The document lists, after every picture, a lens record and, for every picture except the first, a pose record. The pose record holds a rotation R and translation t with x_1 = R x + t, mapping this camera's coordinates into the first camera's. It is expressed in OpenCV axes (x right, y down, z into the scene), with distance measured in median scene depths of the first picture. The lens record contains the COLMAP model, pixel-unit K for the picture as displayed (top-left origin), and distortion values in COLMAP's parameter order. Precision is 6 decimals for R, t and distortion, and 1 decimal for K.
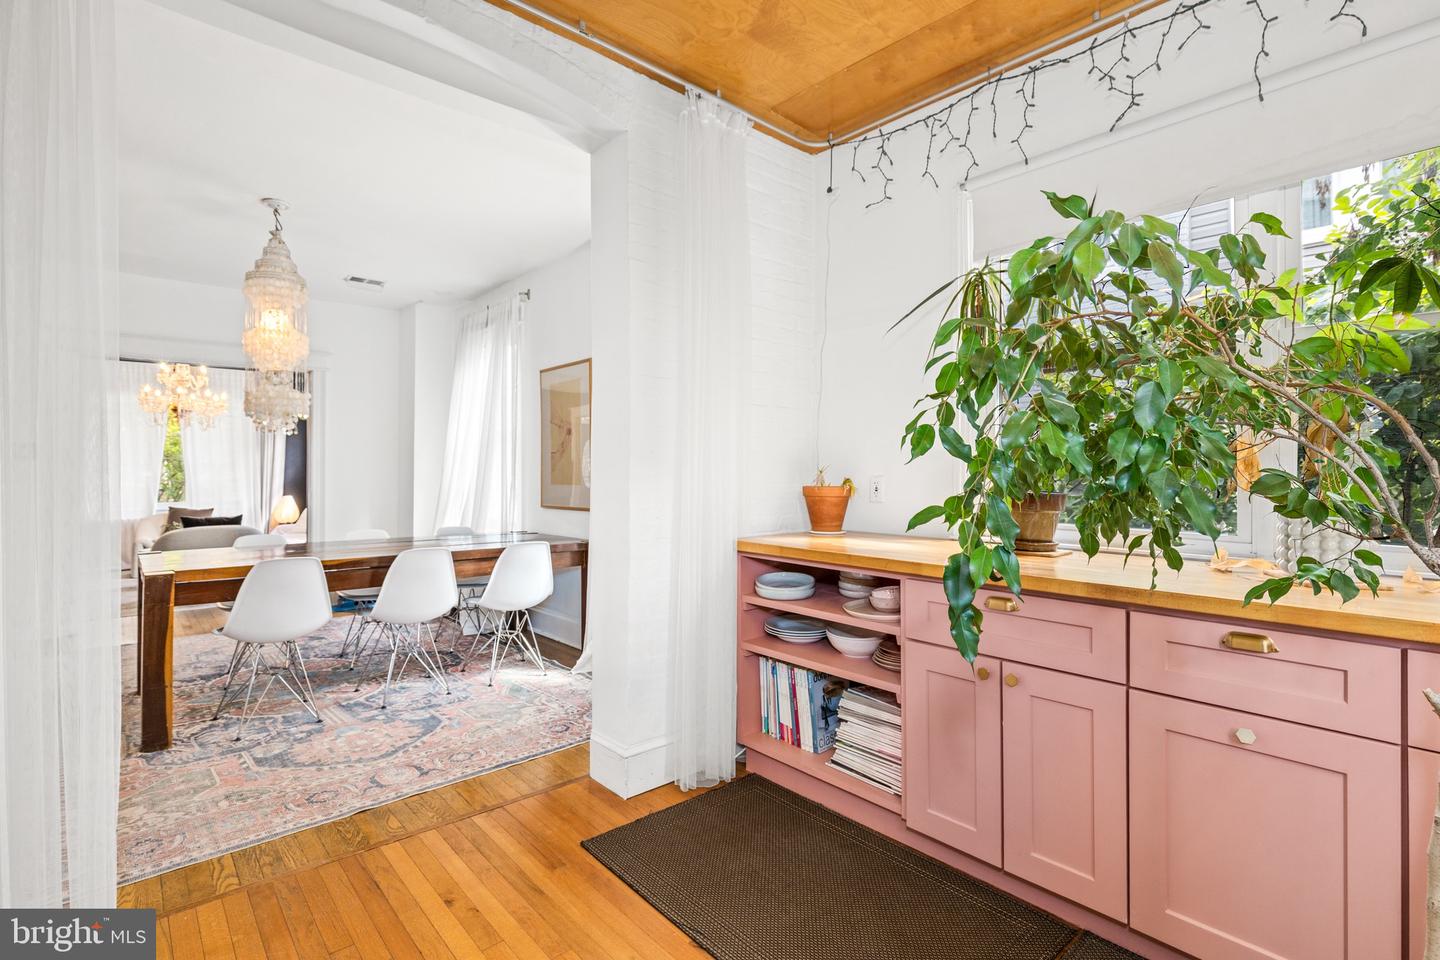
lens RADIAL K [[678.2, 0, 715.5], [0, 678.2, 474.7], [0, 0, 1]] dist [-0.004564, -0.001133]
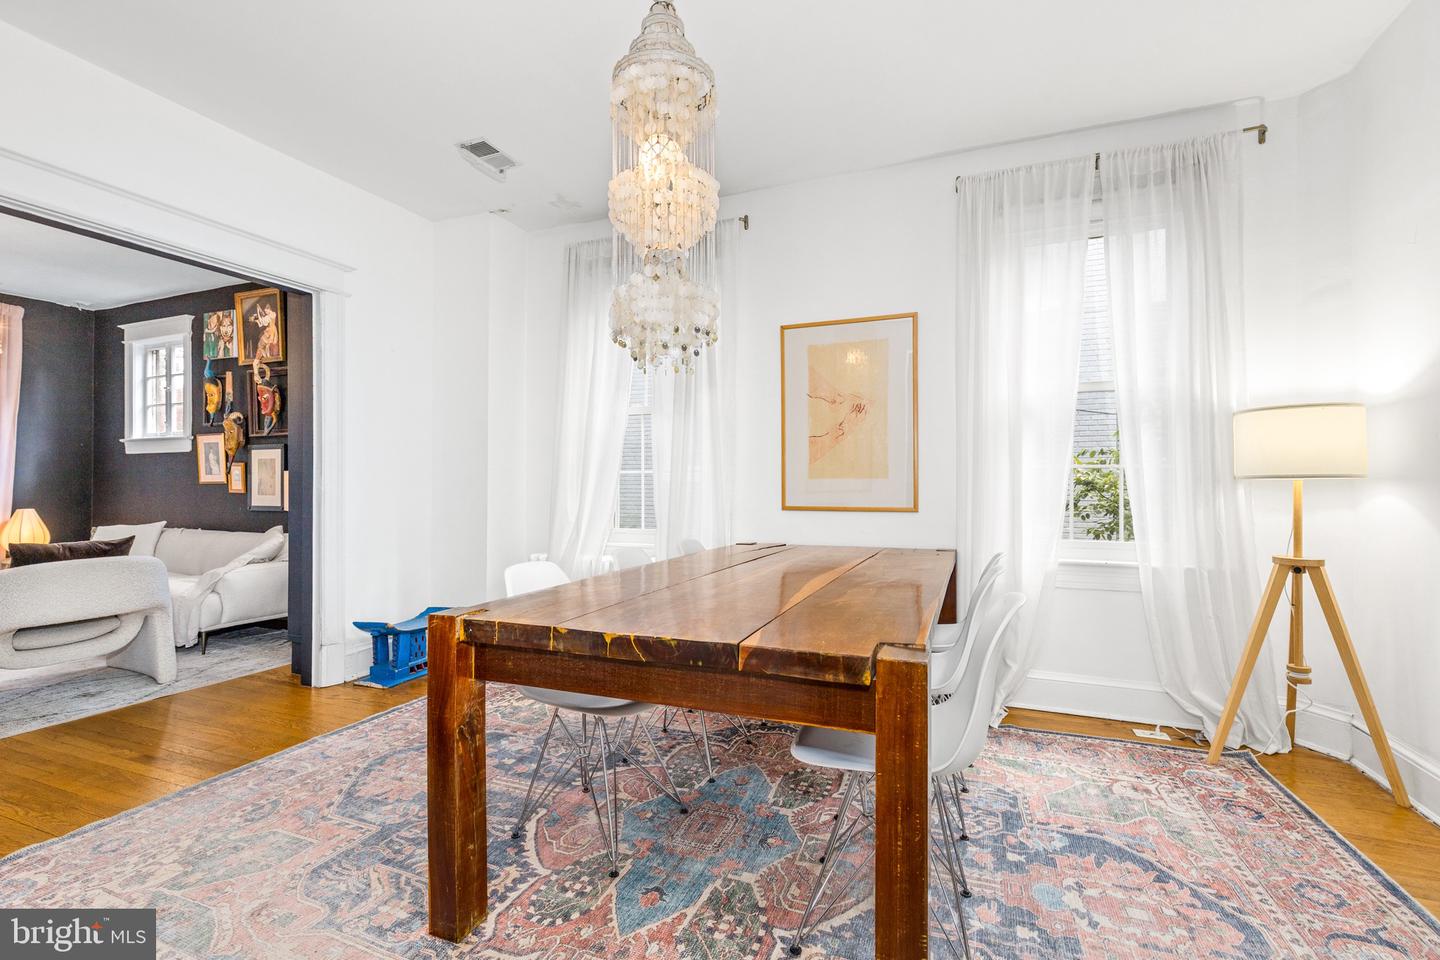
lens RADIAL K [[650.1, 0, 720.0], [0, 650.1, 480.0], [0, 0, 1]] dist [0.004974, 0.000880]
pose [[0.897162, 0.005171, 0.441671, -0.974057], [-0.002131, 0.999971, -0.007379, 0.033496], [-0.441696, 0.005679, 0.897147, 0.597648]]
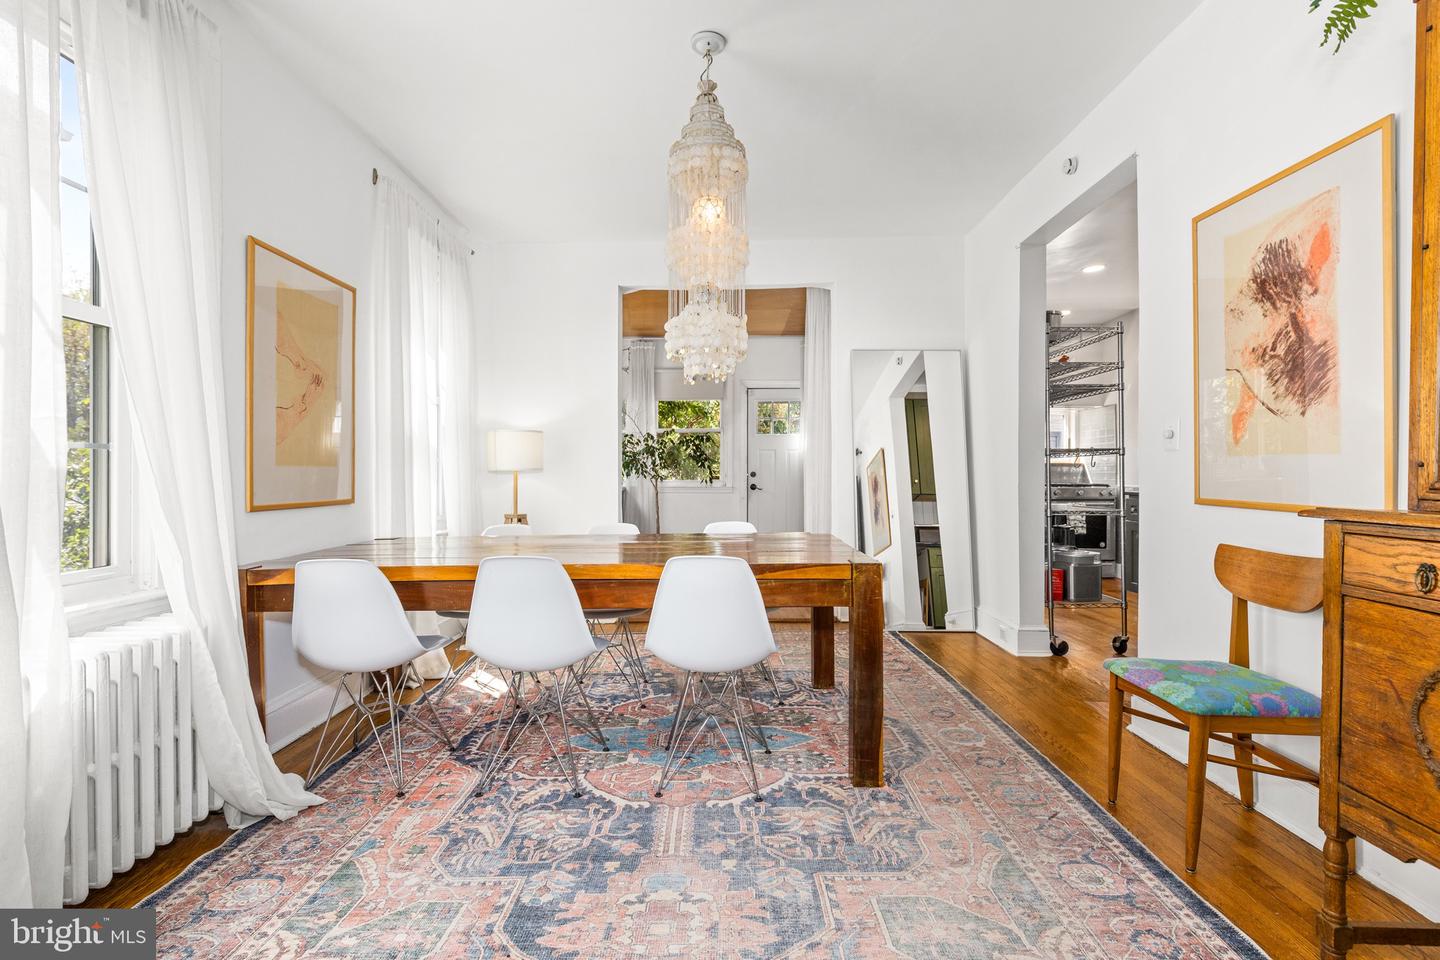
lens RADIAL K [[678.2, 0, 715.5], [0, 678.2, 474.7], [0, 0, 1]] dist [-0.004564, -0.001133]
pose [[-0.739725, 0.004545, 0.672894, -1.292381], [0.006116, 0.999981, -0.000031, 0.037461], [-0.672881, 0.004092, -0.739739, 1.735315]]
